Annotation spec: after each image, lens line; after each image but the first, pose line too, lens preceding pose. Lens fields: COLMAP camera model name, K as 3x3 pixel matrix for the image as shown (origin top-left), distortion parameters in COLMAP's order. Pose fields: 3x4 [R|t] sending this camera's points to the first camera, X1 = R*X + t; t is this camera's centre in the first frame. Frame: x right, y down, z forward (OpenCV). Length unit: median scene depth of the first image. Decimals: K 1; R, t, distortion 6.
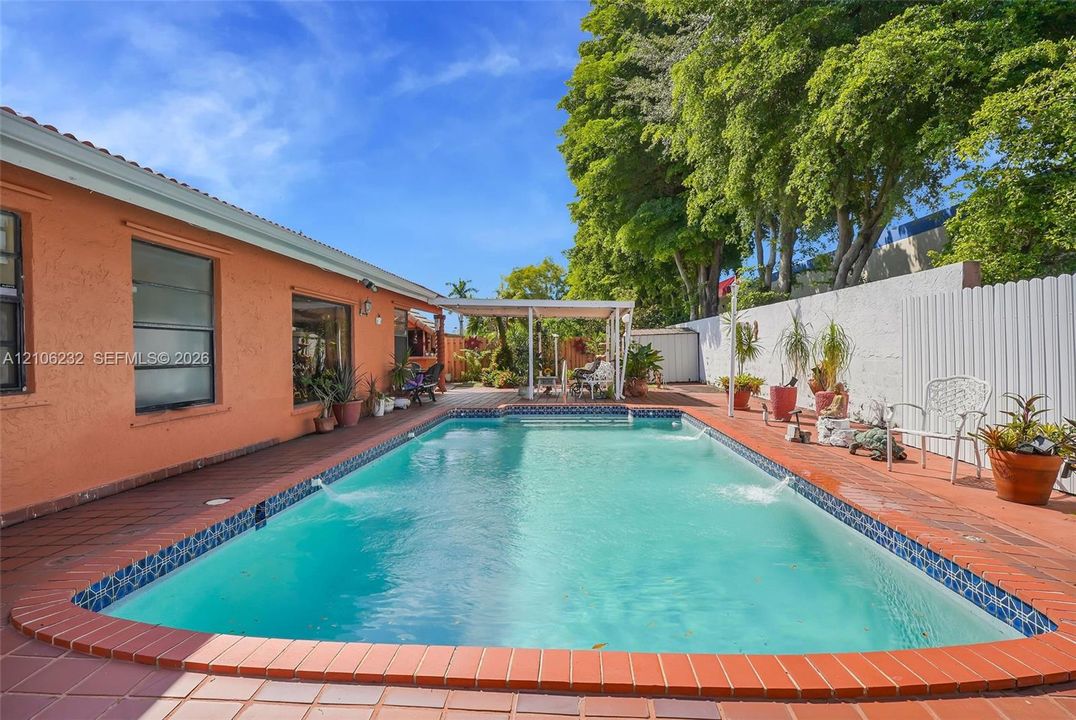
lens RADIAL K [[584.7, 0, 515.4], [0, 584.7, 357.1], [0, 0, 1]] dist [-0.000494, 0.000266]
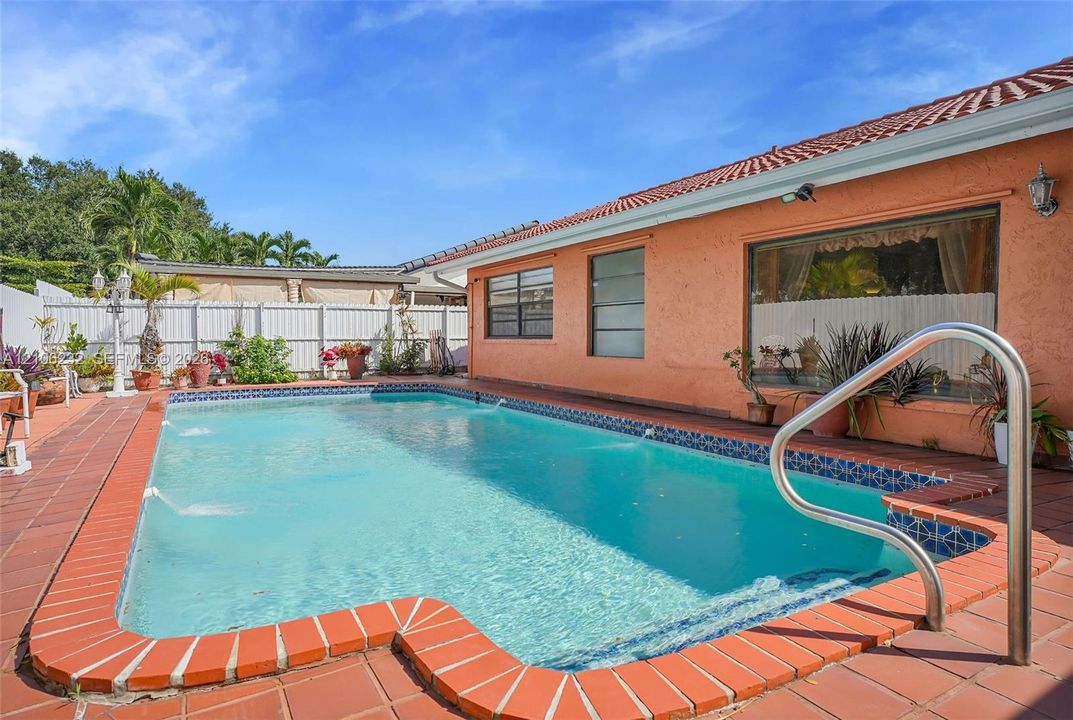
lens RADIAL K [[605.1, 0, 536.5], [0, 605.1, 360.0], [0, 0, 1]] dist [-0.005438, -0.002168]
pose [[-0.804356, 0.024265, -0.593652, 0.451510], [-0.004339, 0.998899, 0.046708, 0.019365], [0.594132, 0.040145, -0.803365, 1.887123]]
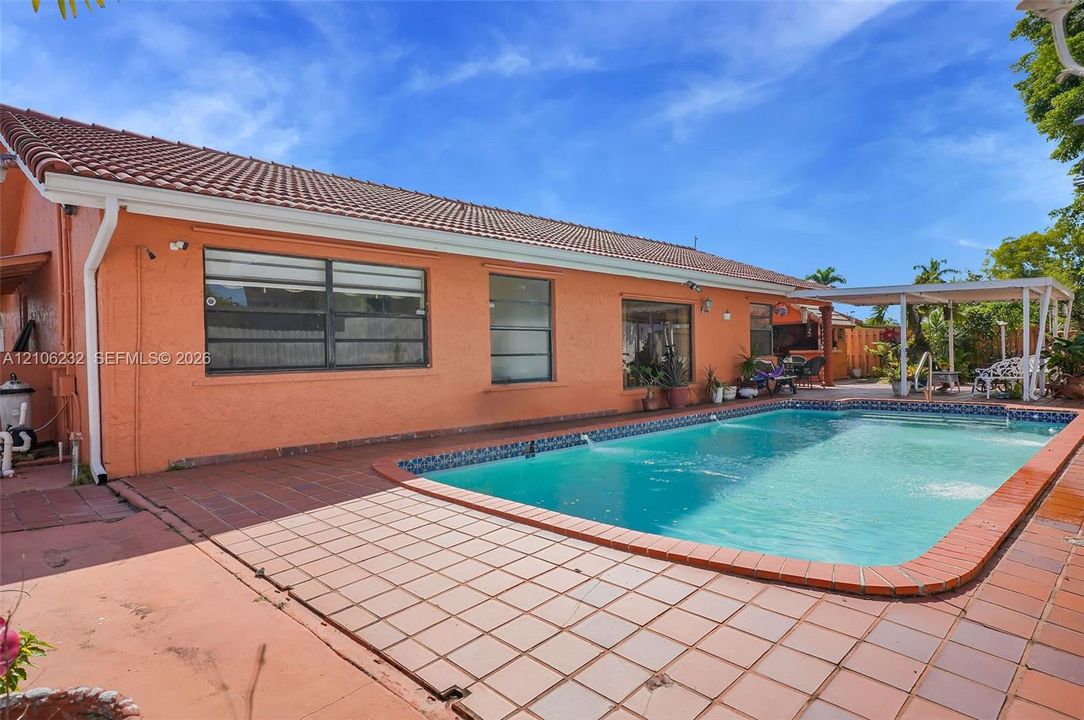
lens RADIAL K [[585.9, 0, 542.0], [0, 585.9, 360.0], [0, 0, 1]] dist [-0.002974, -0.000264]
pose [[0.762185, 0.003959, -0.647347, 0.384730], [0.003396, 0.999943, 0.010113, 0.012963], [0.647350, -0.009907, 0.762128, -0.099141]]
